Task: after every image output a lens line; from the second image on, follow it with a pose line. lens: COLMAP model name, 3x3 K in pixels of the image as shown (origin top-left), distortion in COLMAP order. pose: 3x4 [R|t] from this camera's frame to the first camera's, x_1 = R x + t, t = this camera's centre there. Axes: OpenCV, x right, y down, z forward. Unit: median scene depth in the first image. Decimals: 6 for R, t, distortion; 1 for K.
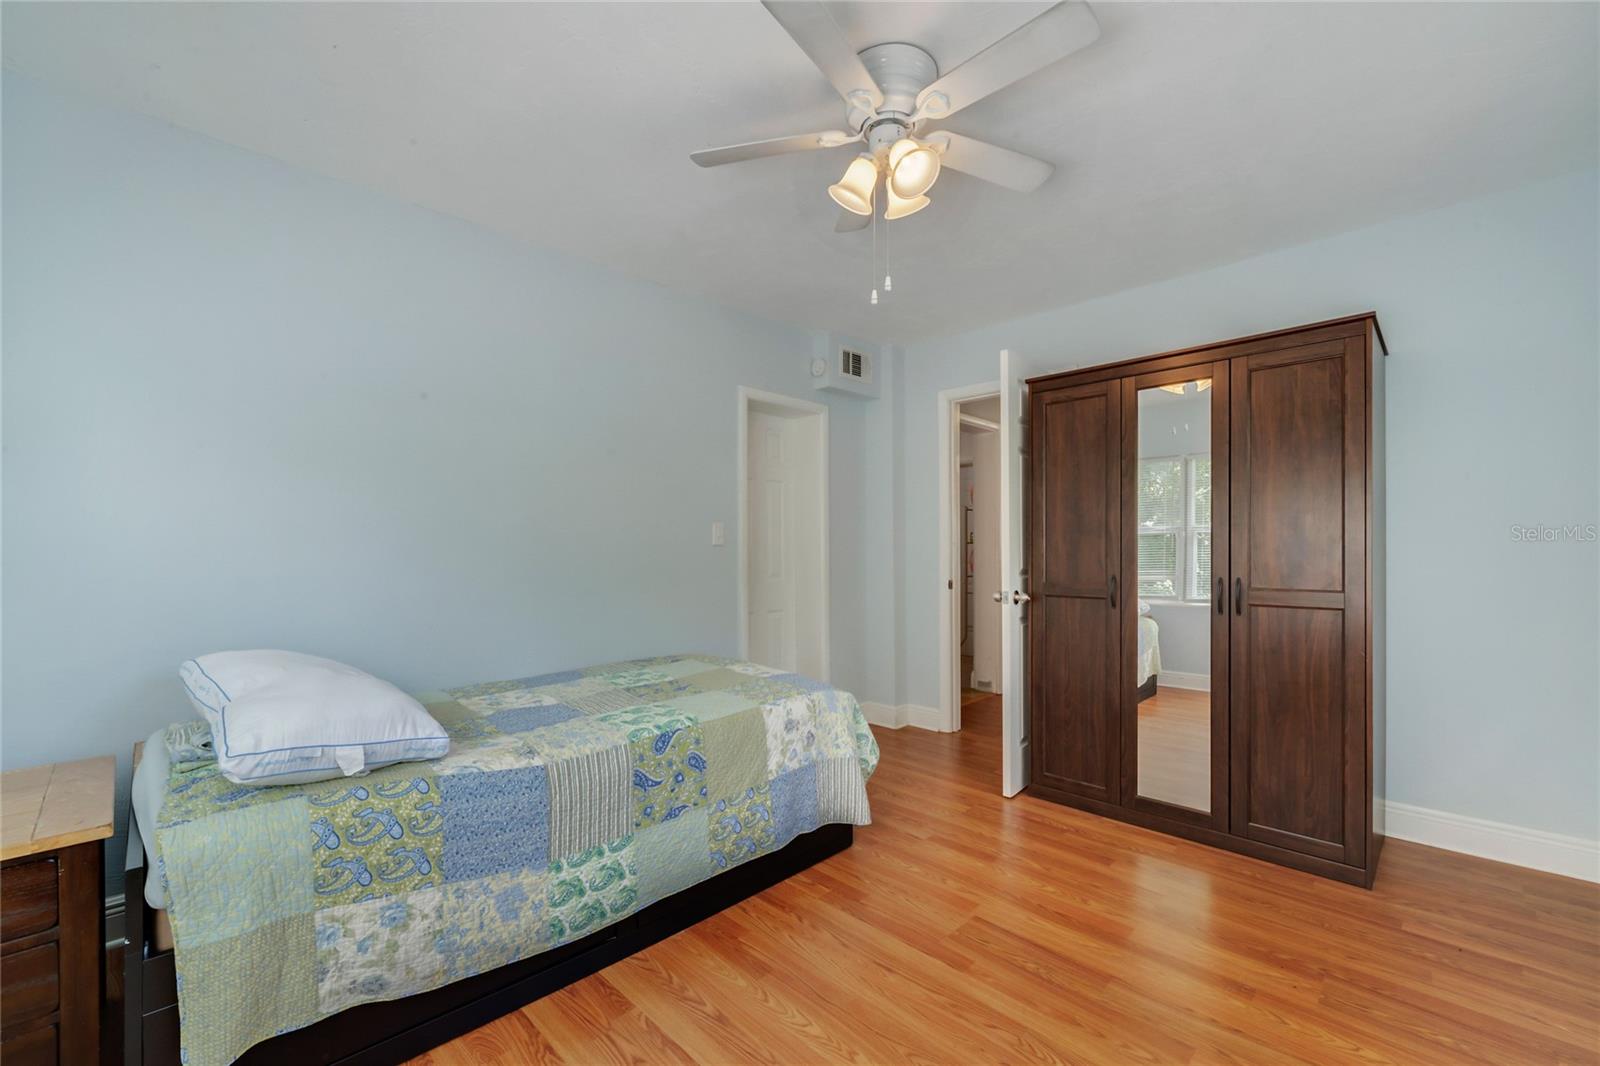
lens RADIAL K [[658.8, 0, 788.9], [0, 658.8, 546.8], [0, 0, 1]] dist [-0.000539, -0.000068]
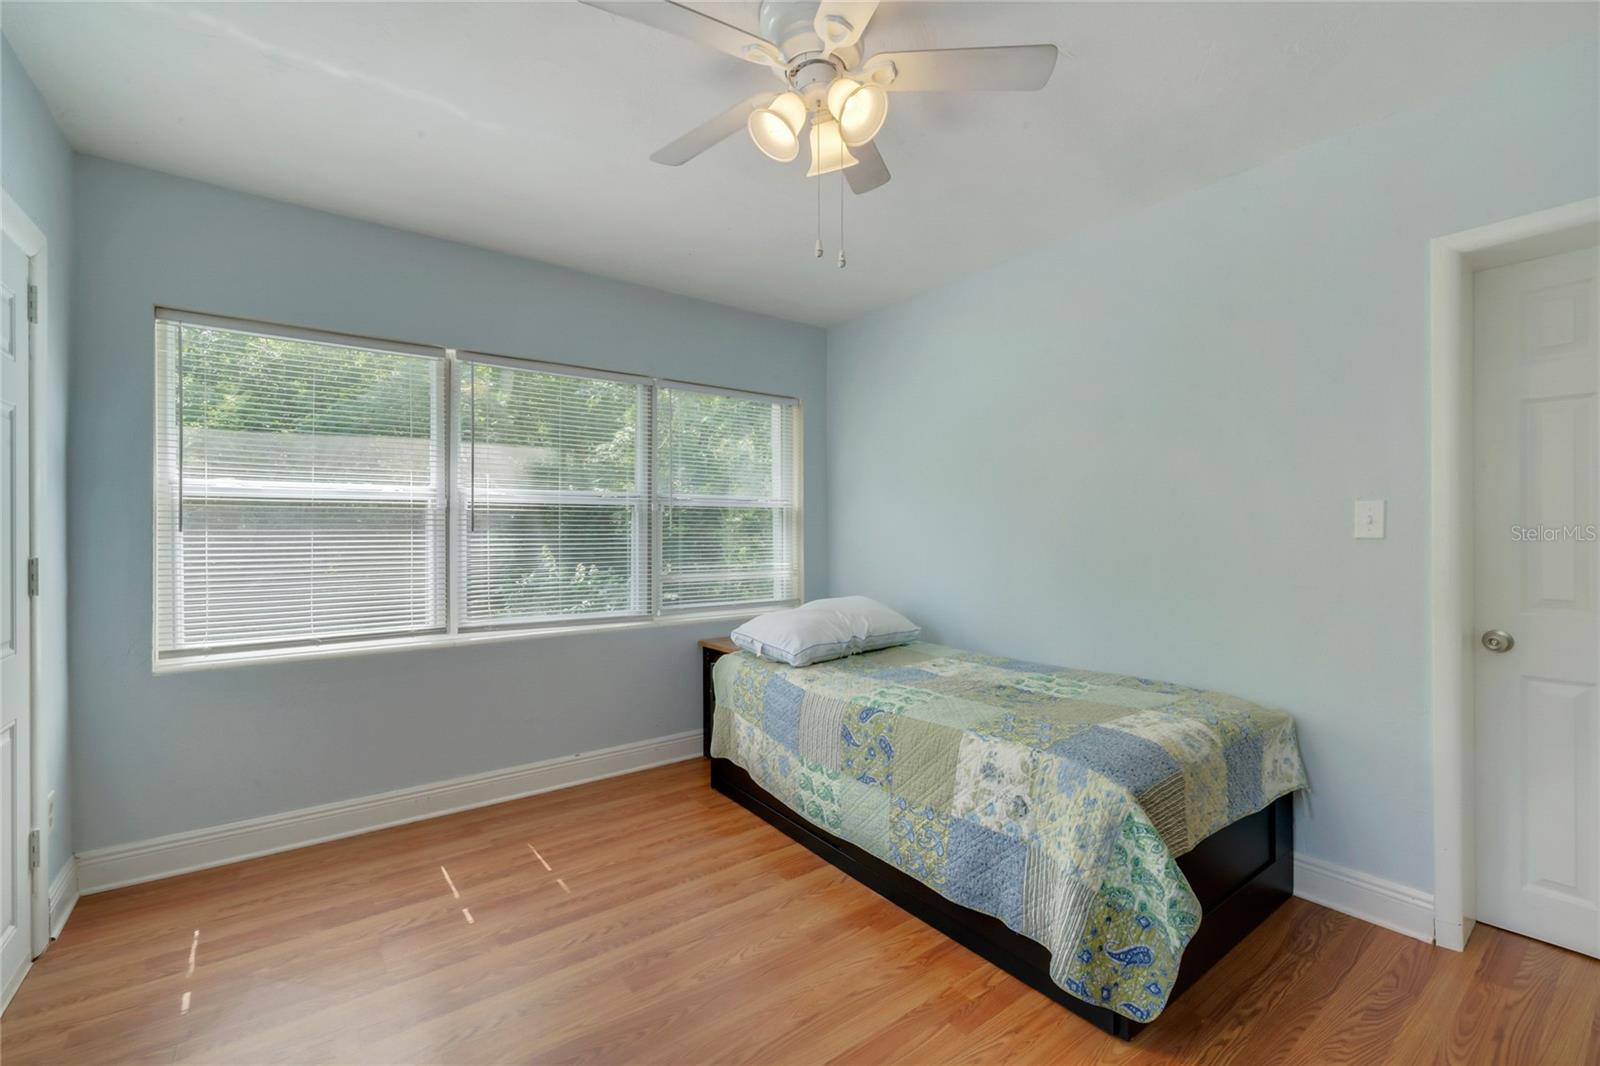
lens RADIAL K [[658.8, 0, 788.0], [0, 658.8, 530.7], [0, 0, 1]] dist [-0.000539, -0.000068]
pose [[-0.136041, -0.002122, -0.990701, 0.953495], [0.006737, 0.999973, -0.003067, -0.020200], [0.990680, -0.007091, -0.136023, 1.010832]]
